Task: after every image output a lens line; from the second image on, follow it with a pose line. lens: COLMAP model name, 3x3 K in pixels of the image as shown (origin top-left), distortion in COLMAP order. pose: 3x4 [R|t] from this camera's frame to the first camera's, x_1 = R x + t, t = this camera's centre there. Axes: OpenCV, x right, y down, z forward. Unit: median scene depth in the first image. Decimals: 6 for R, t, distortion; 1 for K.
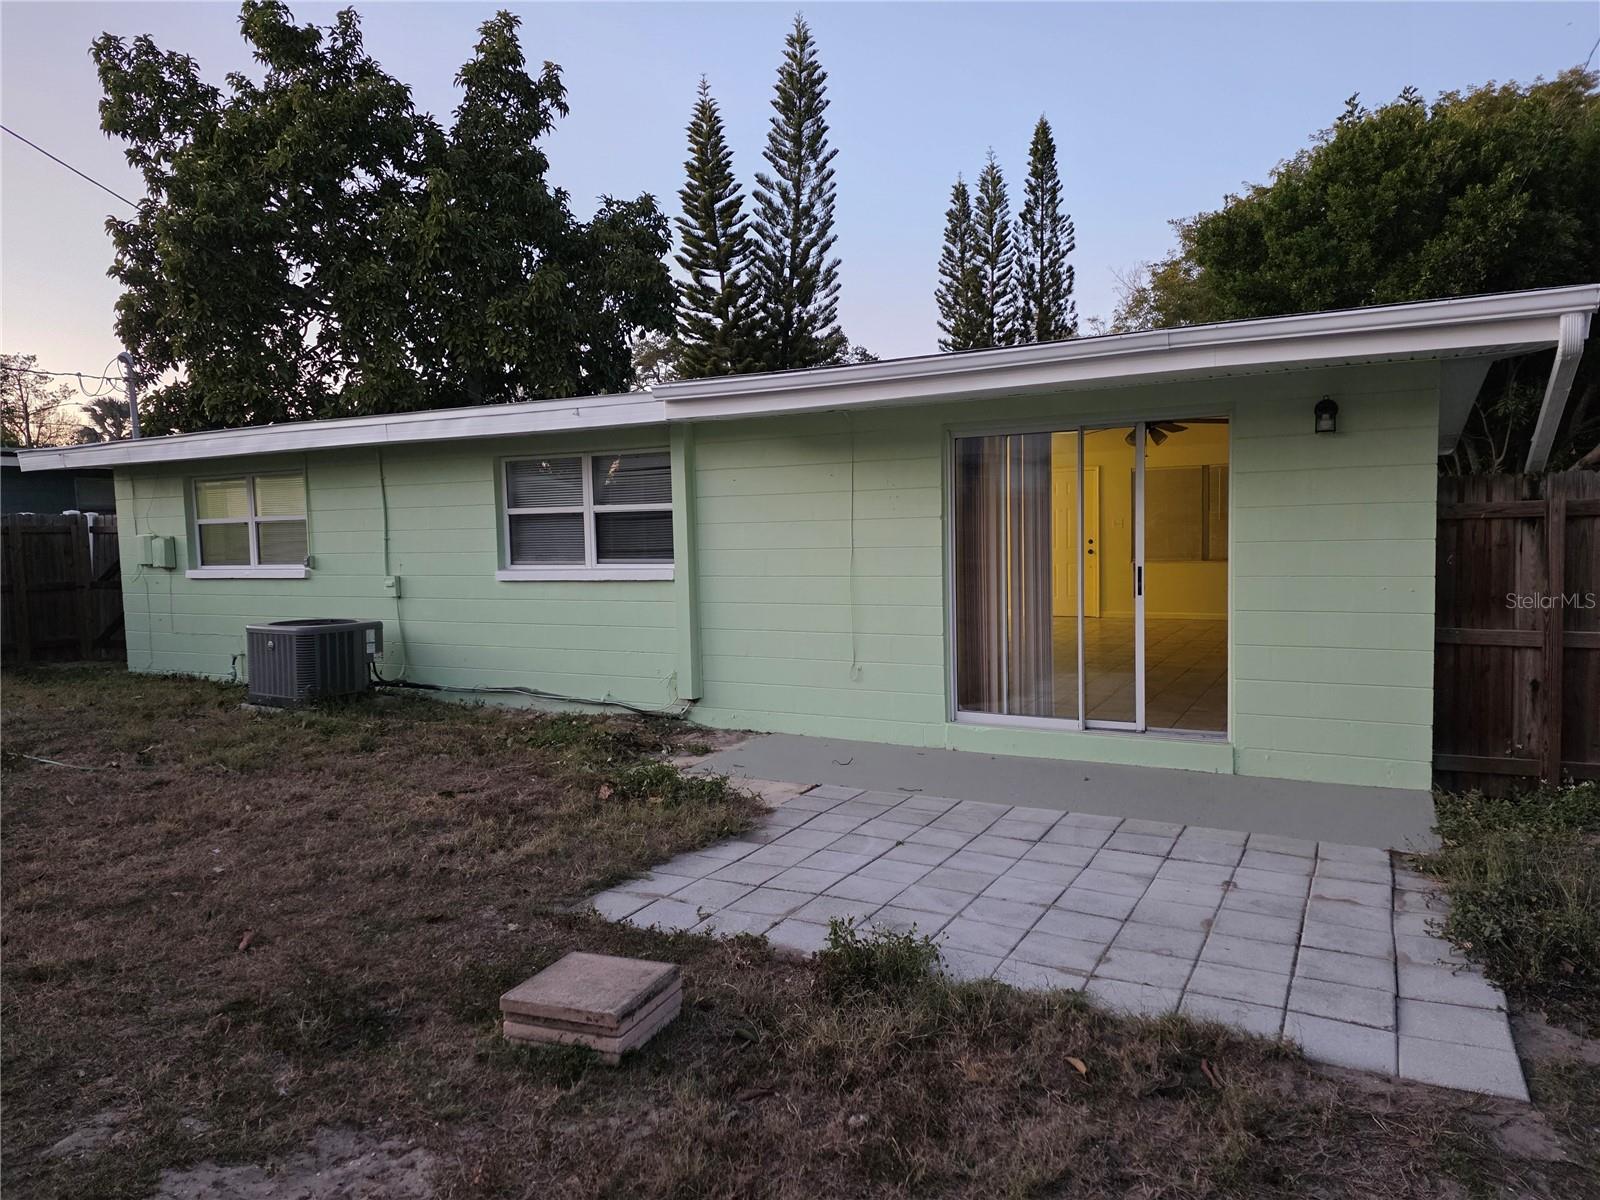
lens RADIAL K [[1056.7, 0, 807.6], [0, 1056.7, 606.8], [0, 0, 1]] dist [0.083874, -0.080144]
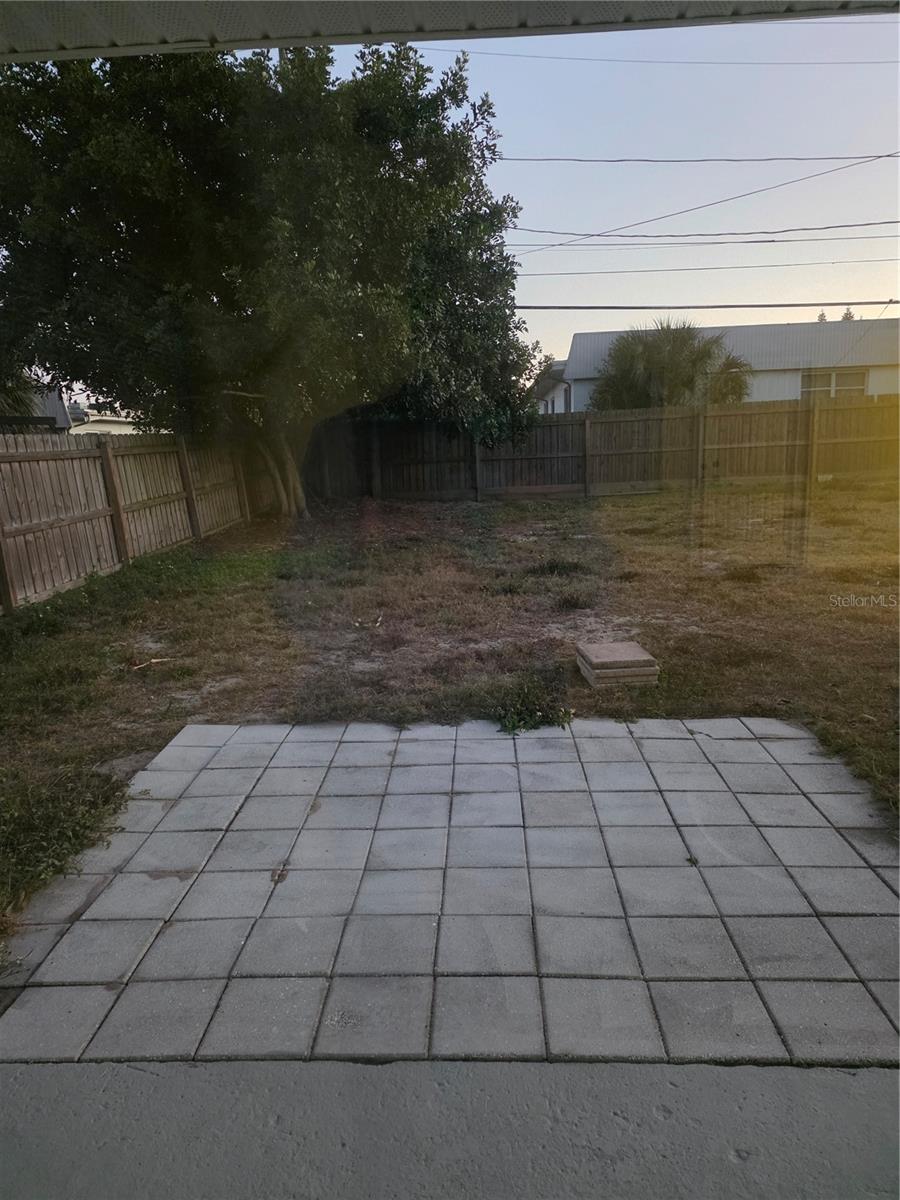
lens RADIAL K [[792.5, 0, 442.7], [0, 792.5, 599.9], [0, 0, 1]] dist [0.083874, -0.080144]
pose [[-0.902949, 0.136146, -0.407612, 0.546924], [0.022329, 0.962073, 0.271877, -0.129136], [0.429168, 0.236390, -0.871743, 1.682525]]
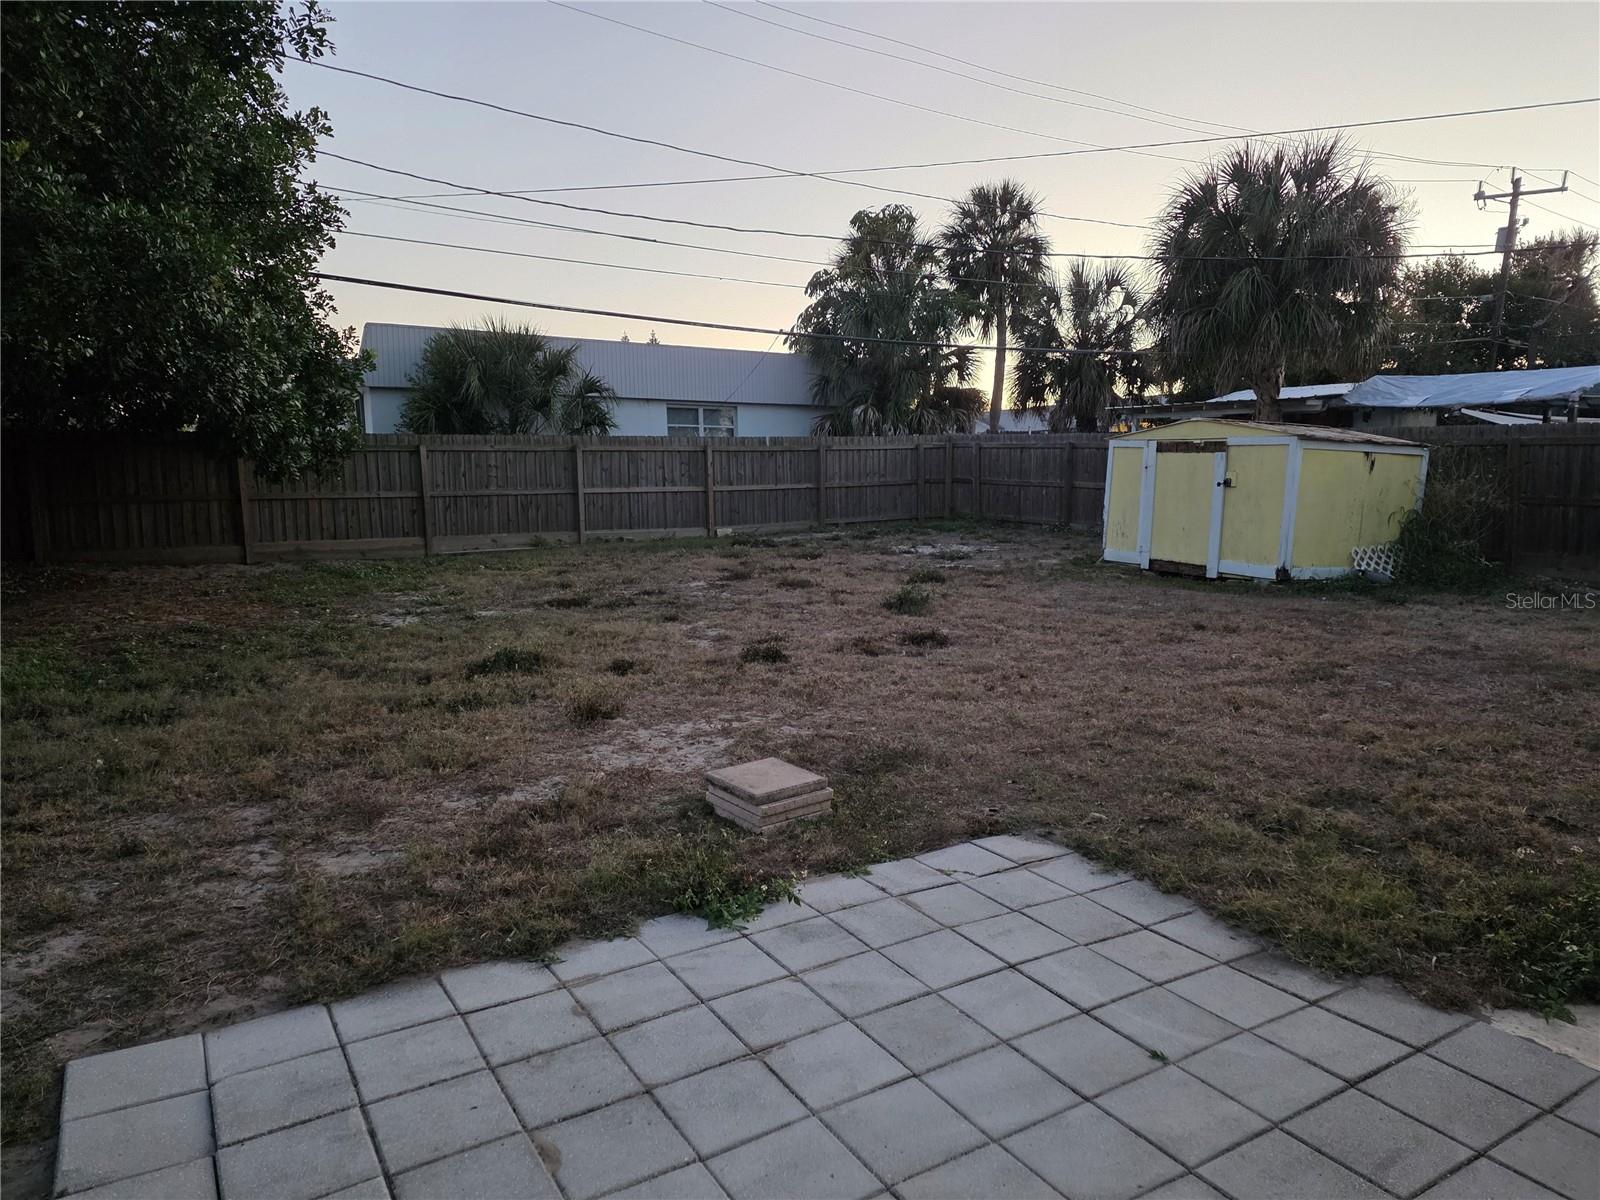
lens RADIAL K [[1056.7, 0, 807.6], [0, 1056.7, 606.8], [0, 0, 1]] dist [0.083874, -0.080144]
pose [[-0.500243, 0.135598, -0.855202, 0.740190], [-0.051928, 0.981186, 0.185949, -0.106980], [0.864326, 0.137428, -0.483791, 1.326536]]
